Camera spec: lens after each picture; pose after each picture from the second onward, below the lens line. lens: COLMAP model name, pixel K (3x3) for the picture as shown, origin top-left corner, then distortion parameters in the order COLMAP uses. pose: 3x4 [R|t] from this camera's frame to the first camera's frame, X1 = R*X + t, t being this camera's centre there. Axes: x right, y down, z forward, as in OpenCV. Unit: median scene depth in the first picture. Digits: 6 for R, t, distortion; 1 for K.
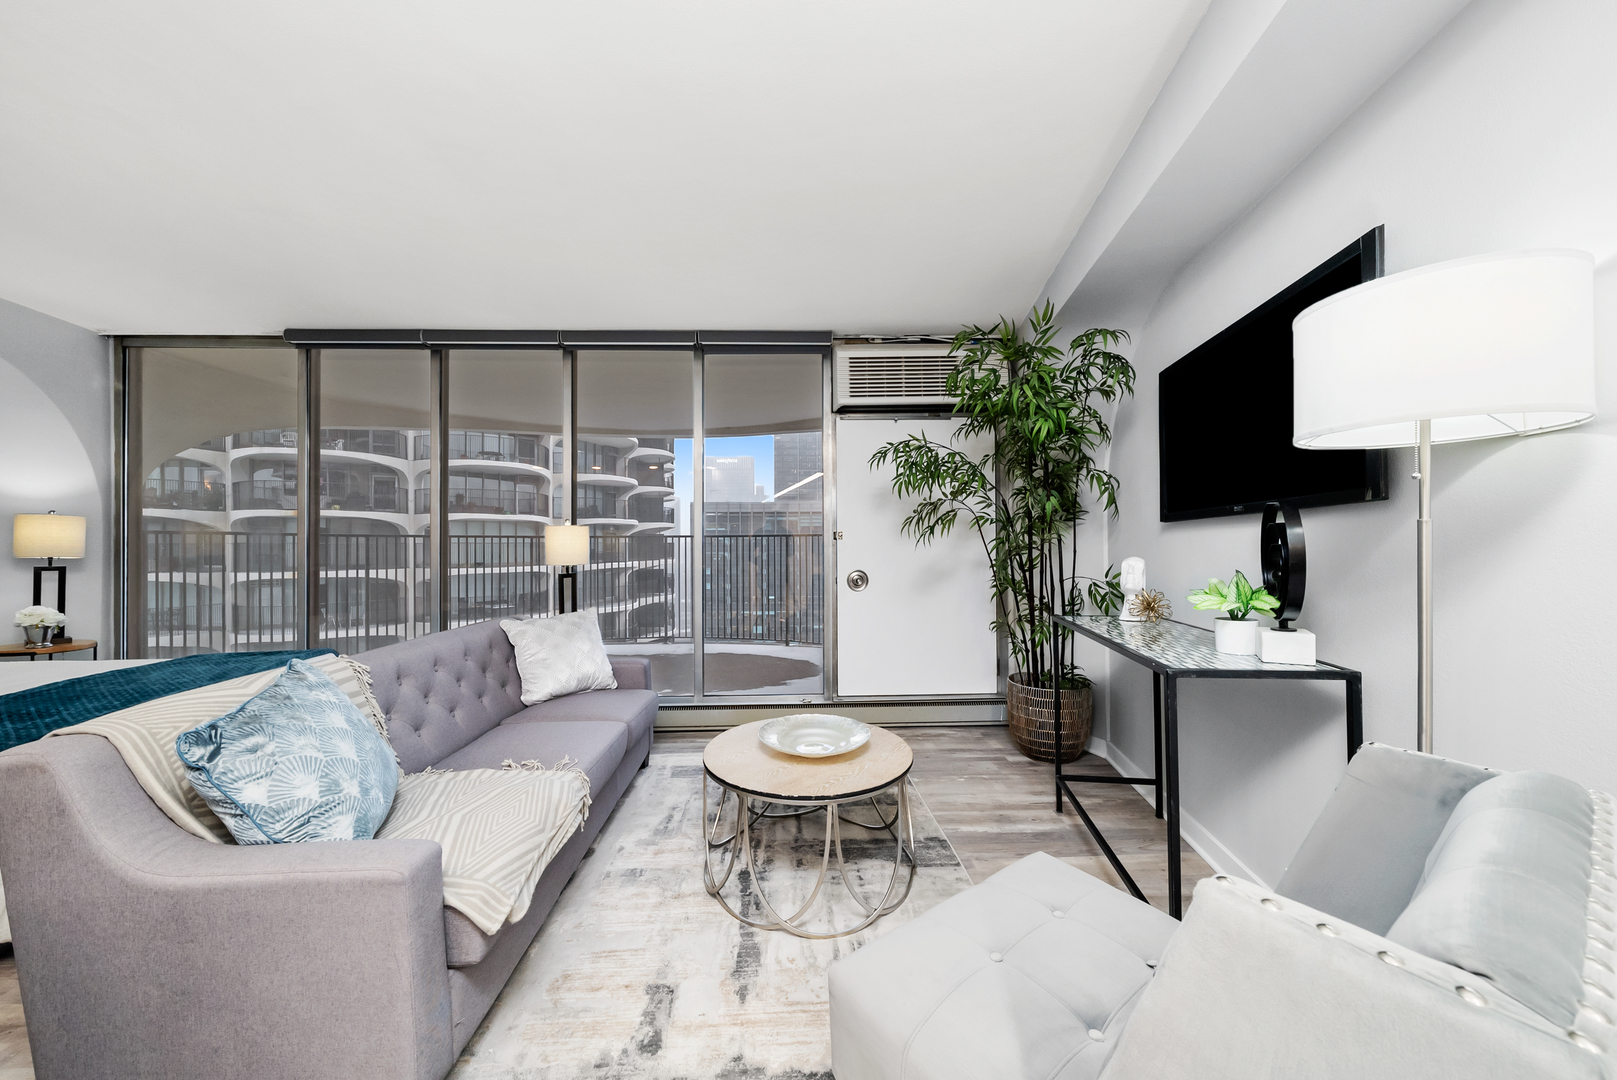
lens RADIAL K [[567.5, 0, 803.2], [0, 567.5, 543.5], [0, 0, 1]] dist [-0.005413, -0.000472]
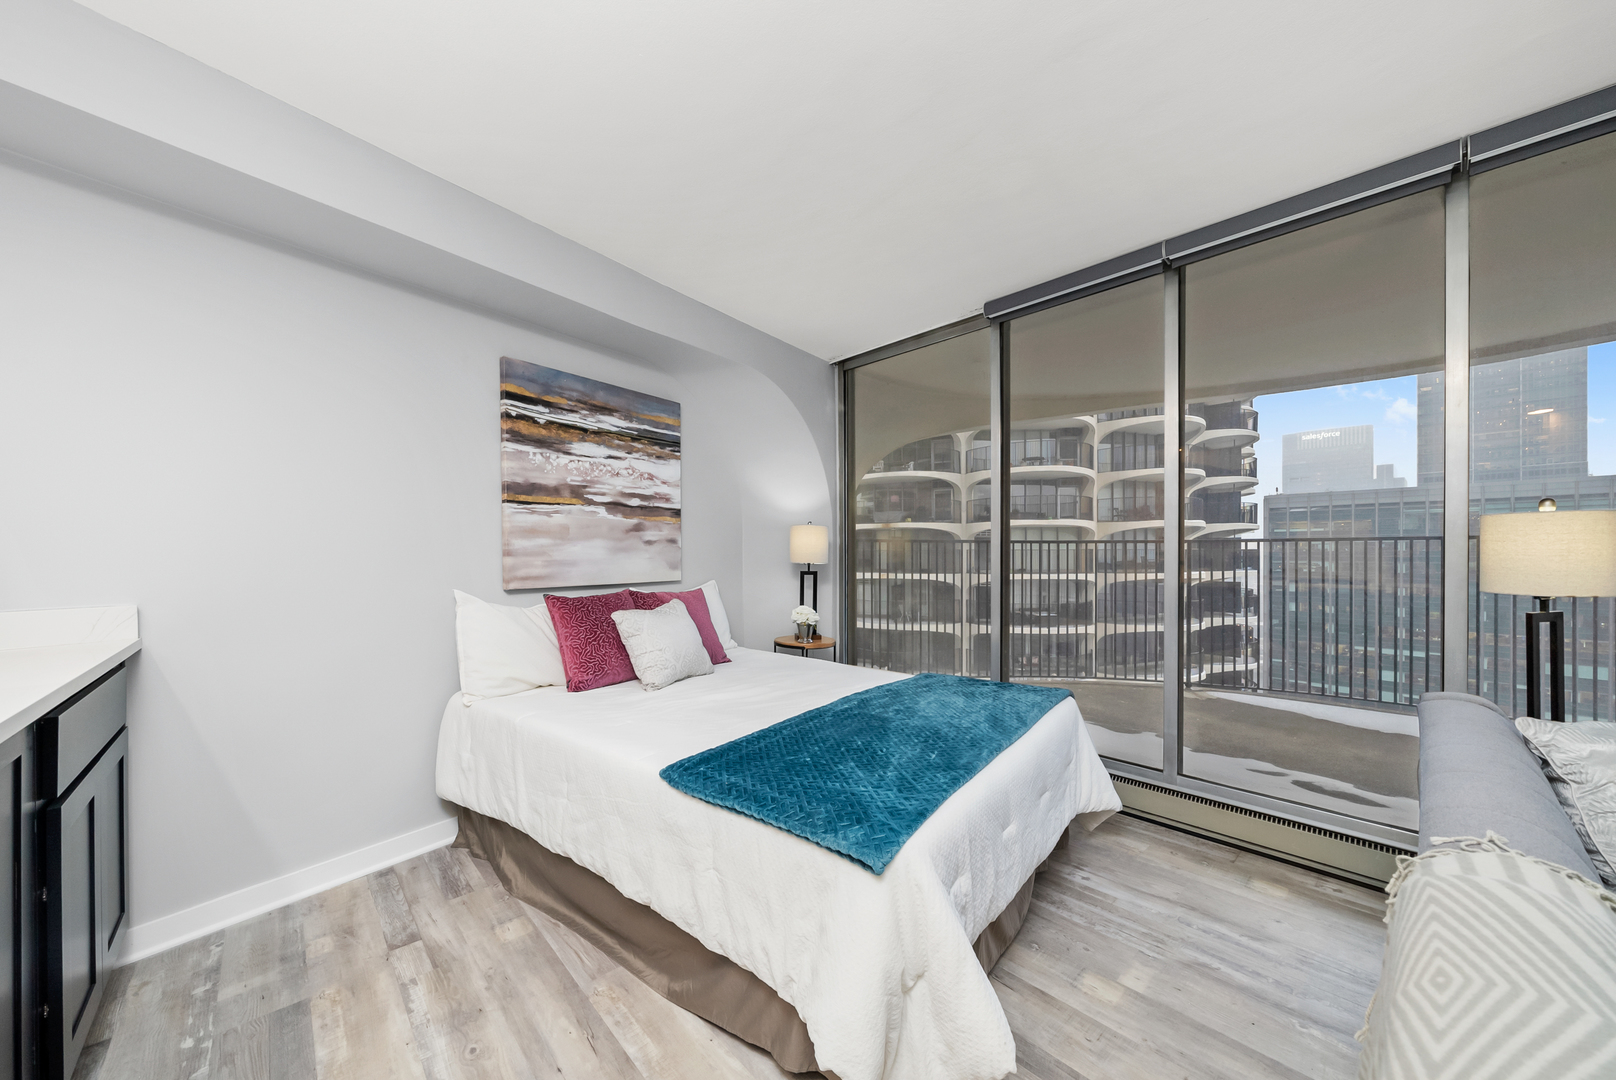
lens RADIAL K [[567.1, 0, 786.4], [0, 567.1, 558.0], [0, 0, 1]] dist [-0.005413, -0.000472]
pose [[0.644507, 0.008933, -0.764546, -0.419682], [0.002083, 0.999908, 0.013439, -0.001085], [0.764596, -0.010255, 0.644429, 0.191367]]
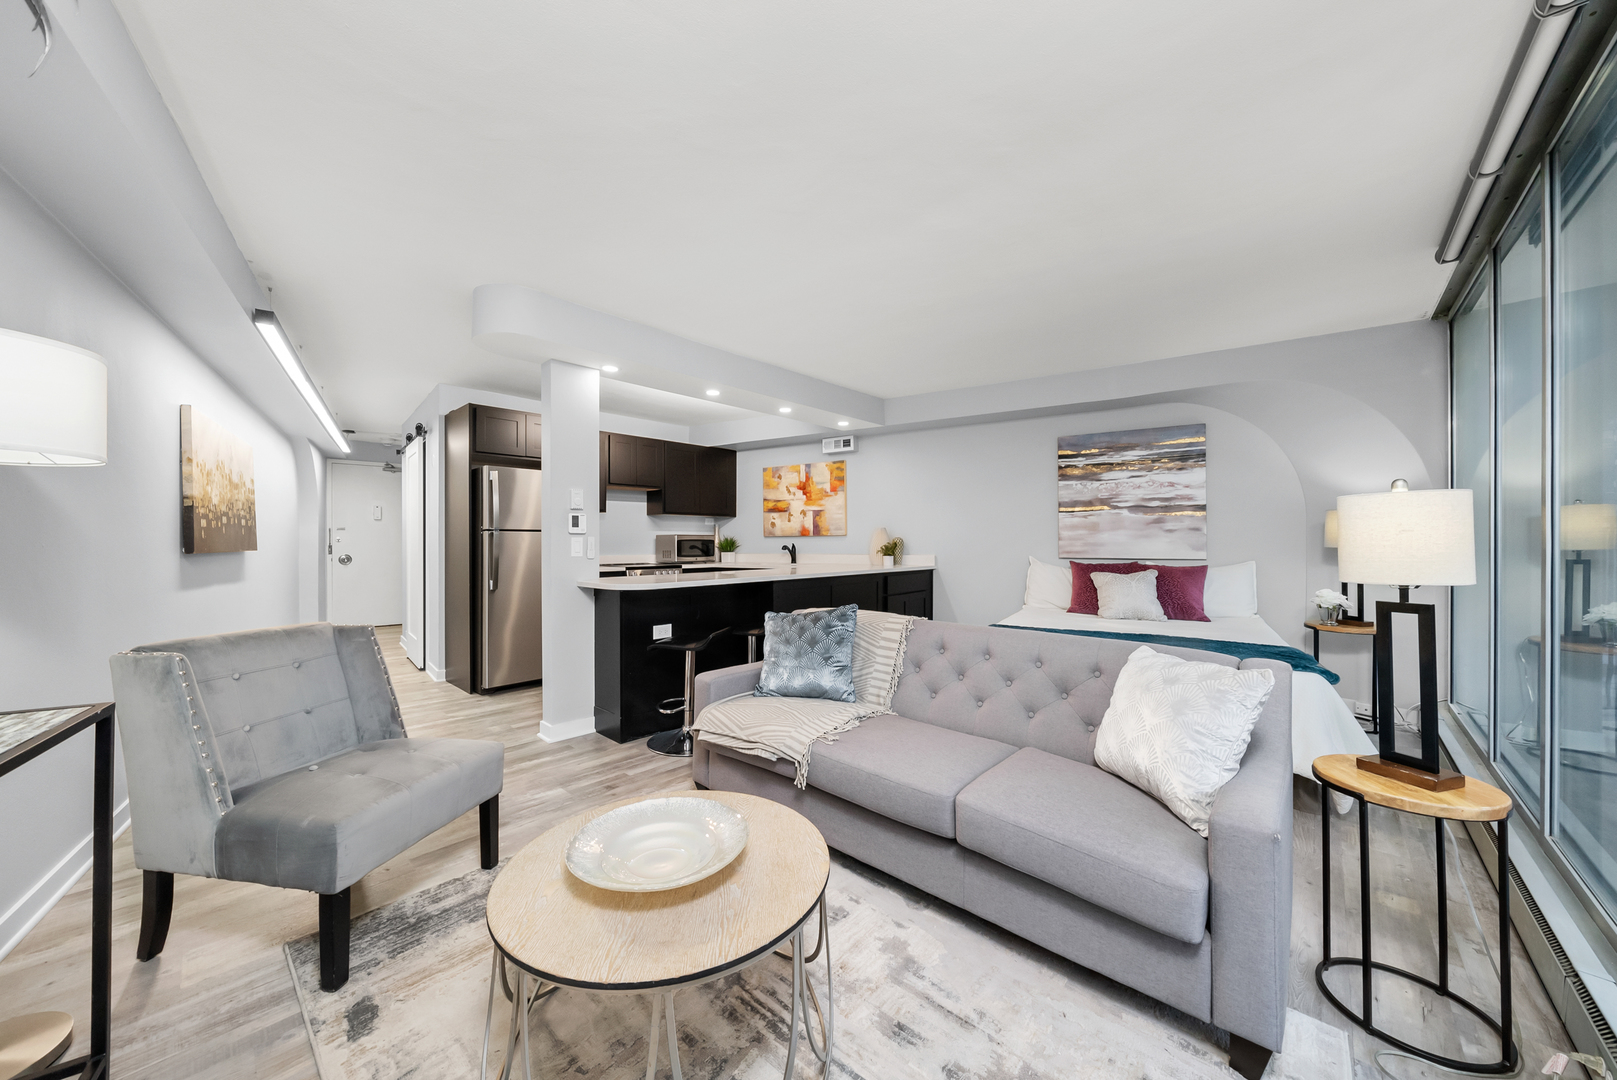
lens RADIAL K [[567.5, 0, 799.6], [0, 567.5, 542.0], [0, 0, 1]] dist [-0.005413, -0.000472]
pose [[-0.703587, 0.008526, -0.710558, 0.204804], [0.009059, 0.999954, 0.003029, -0.000244], [0.710552, -0.004306, -0.703632, 0.868396]]
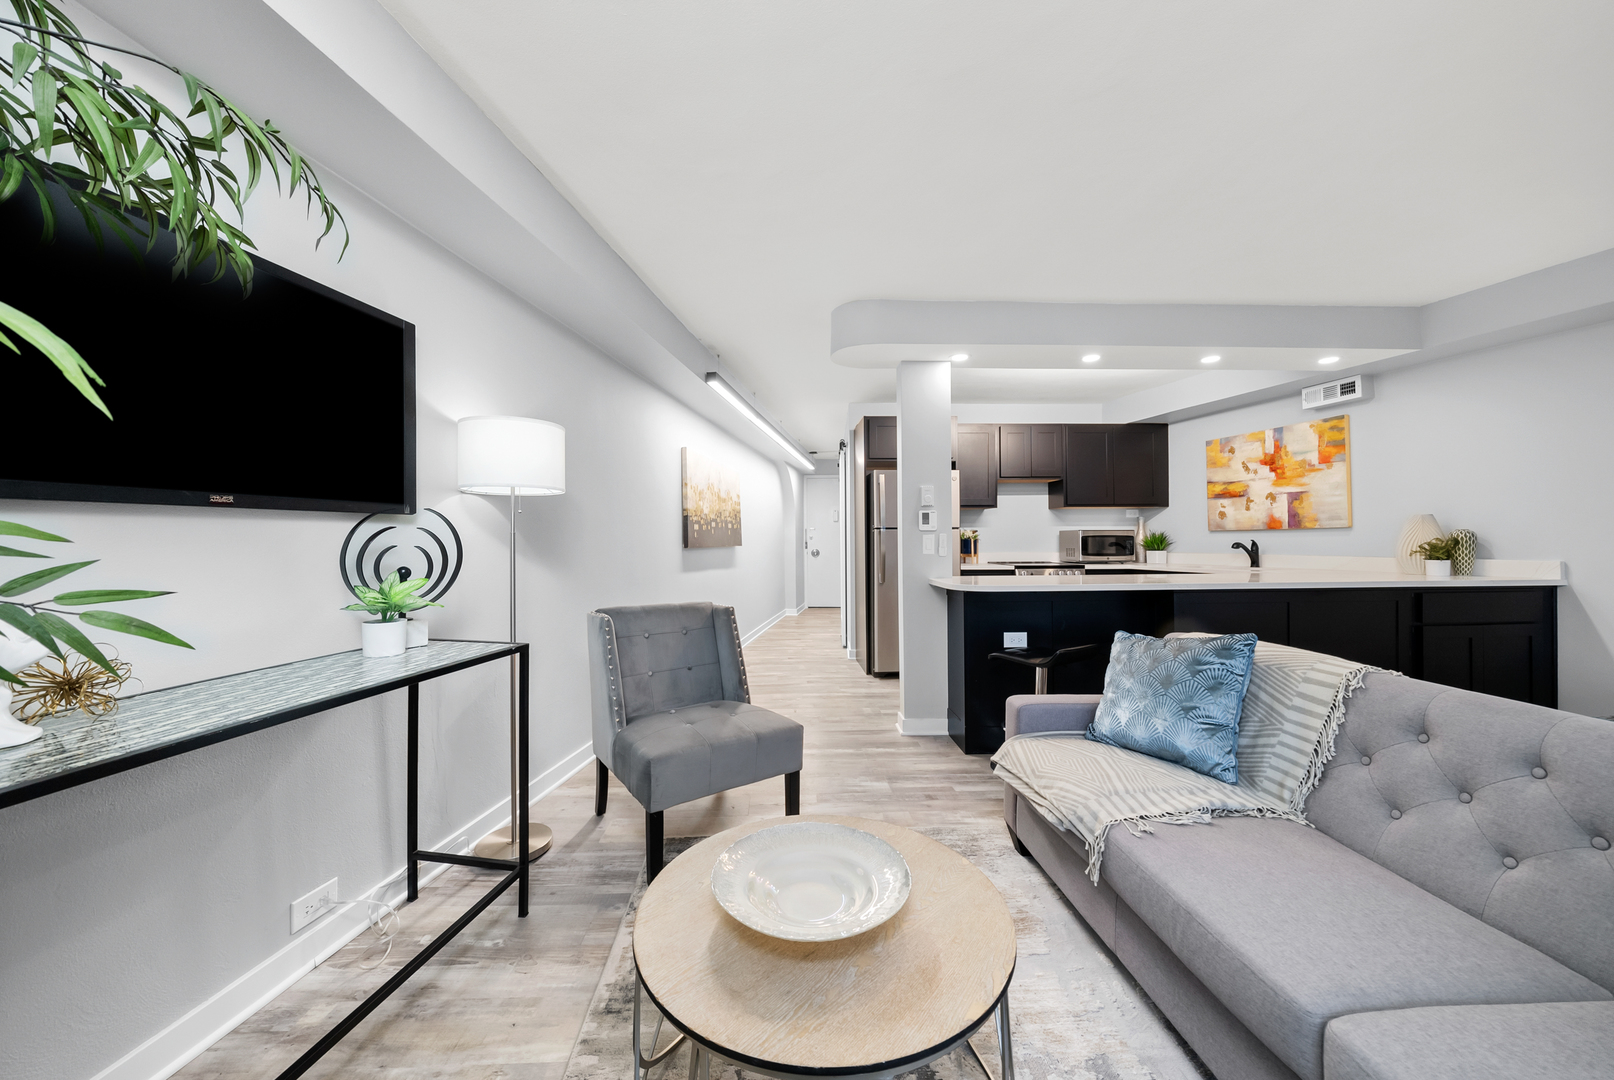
lens RADIAL K [[566.4, 0, 798.0], [0, 566.4, 535.4], [0, 0, 1]] dist [-0.005413, -0.000472]
pose [[-0.999839, 0.012040, -0.013290, 0.018618], [0.012191, 0.999862, -0.011293, 0.000924], [0.013152, -0.011454, -0.999848, 0.874211]]
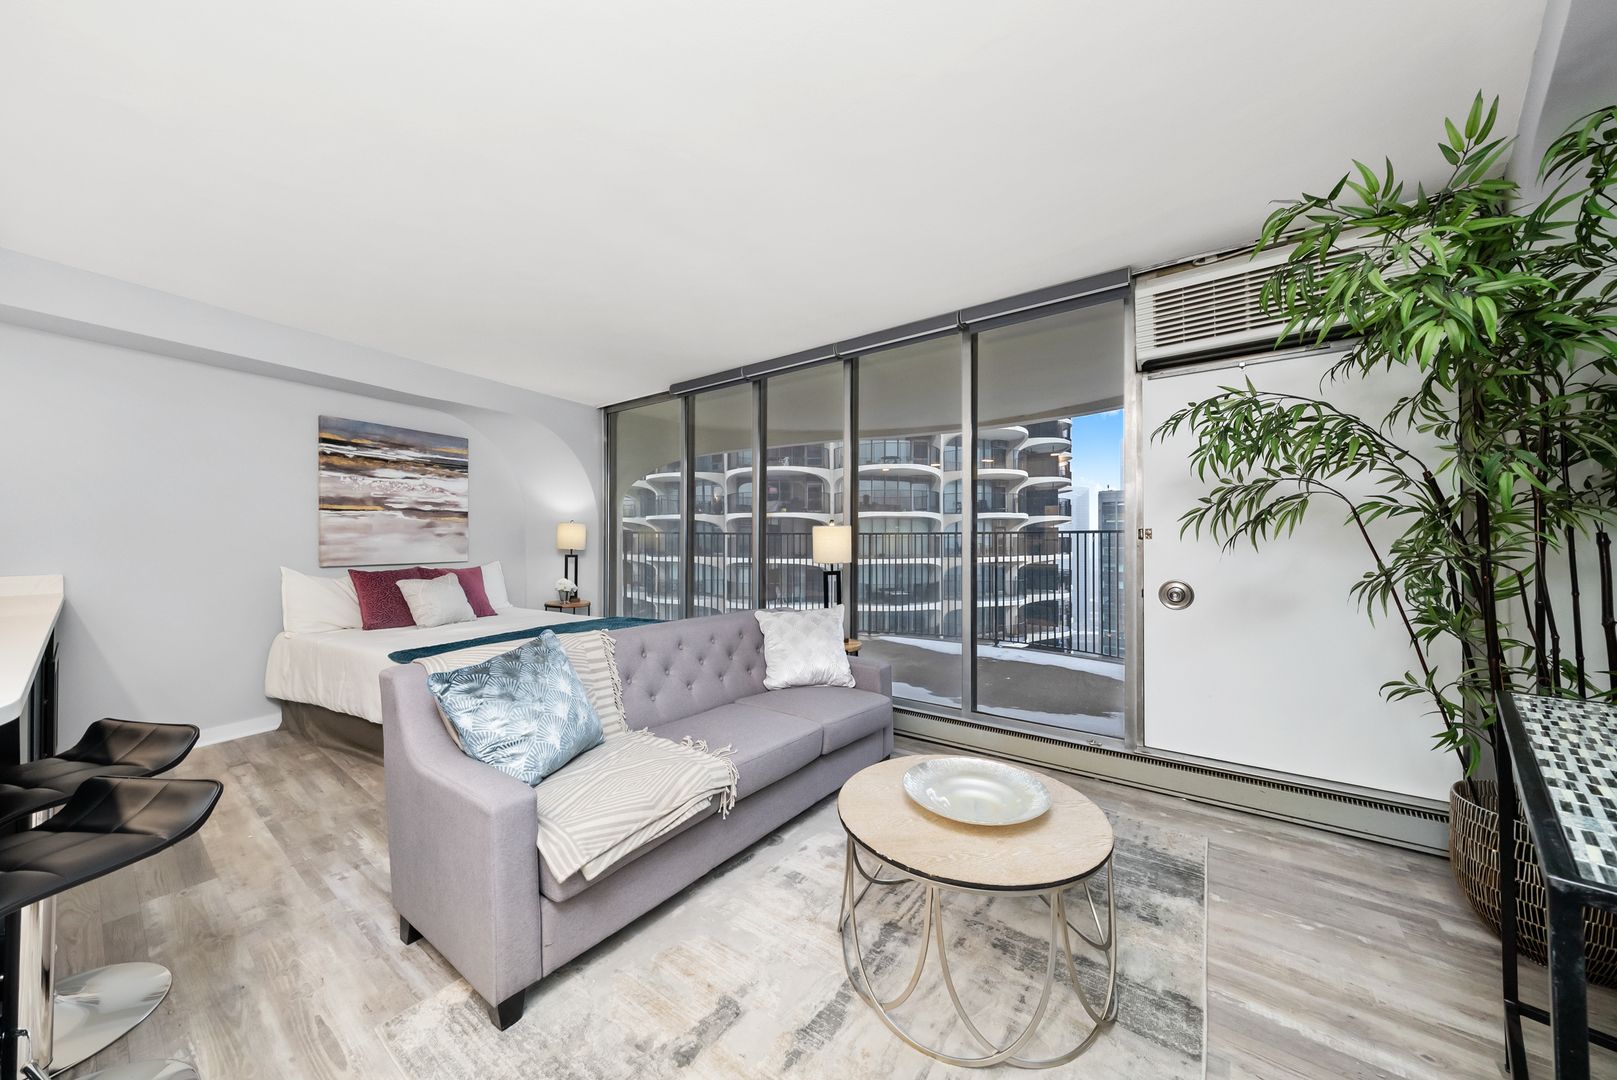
lens RADIAL K [[567.5, 0, 806.1], [0, 567.5, 533.6], [0, 0, 1]] dist [-0.005413, -0.000472]
pose [[0.772120, -0.003382, -0.635467, 0.198279], [-0.000217, 0.999984, -0.005586, -0.009888], [0.635476, 0.004451, 0.772108, 0.135771]]
